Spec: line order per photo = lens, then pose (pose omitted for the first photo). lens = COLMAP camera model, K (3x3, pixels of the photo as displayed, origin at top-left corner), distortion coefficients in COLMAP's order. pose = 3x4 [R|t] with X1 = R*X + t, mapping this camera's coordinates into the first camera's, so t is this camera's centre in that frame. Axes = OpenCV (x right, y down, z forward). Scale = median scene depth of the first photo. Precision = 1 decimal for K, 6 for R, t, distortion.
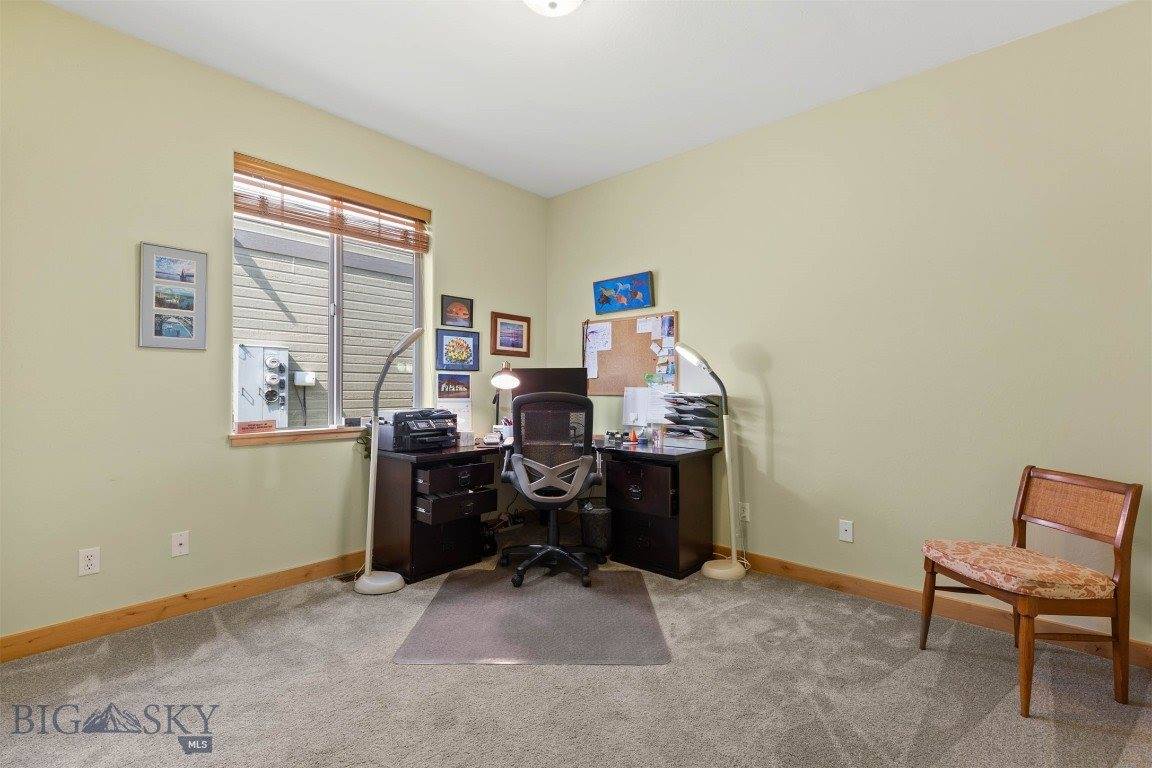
lens RADIAL K [[517.0, 0, 575.4], [0, 517.0, 388.4], [0, 0, 1]] dist [0.002954, 0.000146]
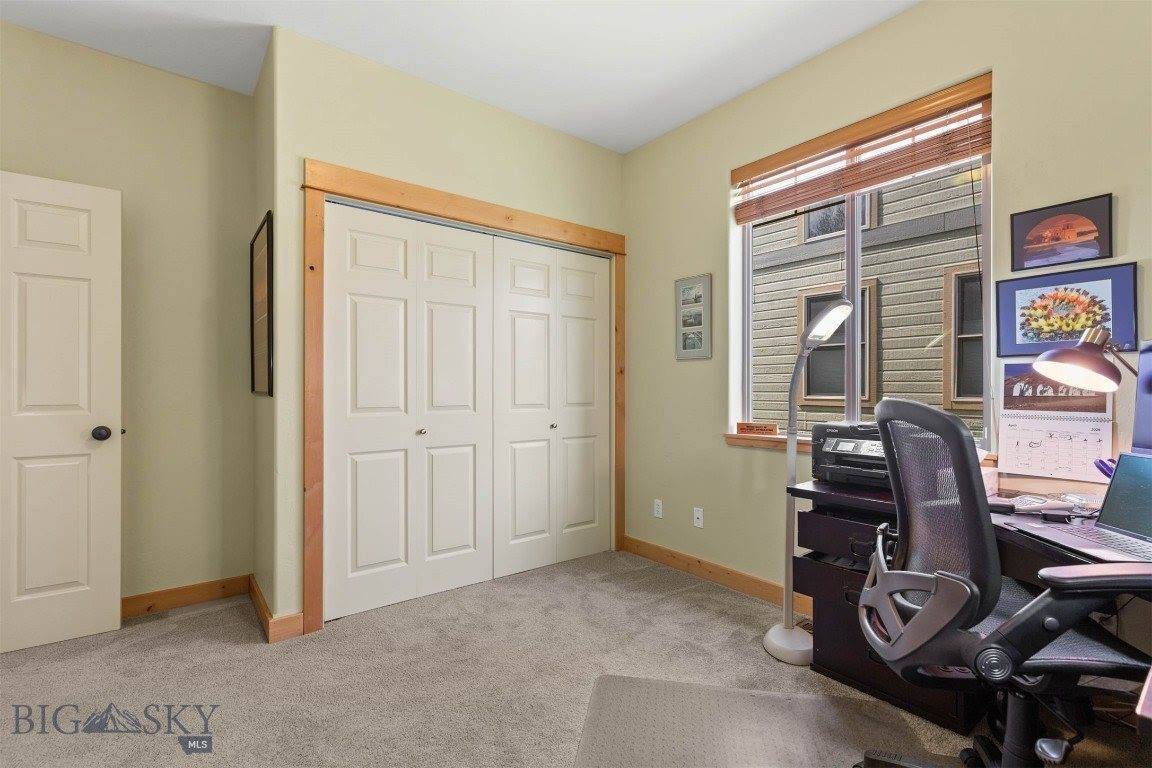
lens RADIAL K [[517.0, 0, 575.4], [0, 517.0, 388.4], [0, 0, 1]] dist [0.002954, 0.000146]
pose [[-0.169181, 0.009867, -0.985536, 0.374914], [0.014694, 0.999864, 0.007488, -0.014562], [0.985475, -0.013214, -0.169303, 0.706177]]
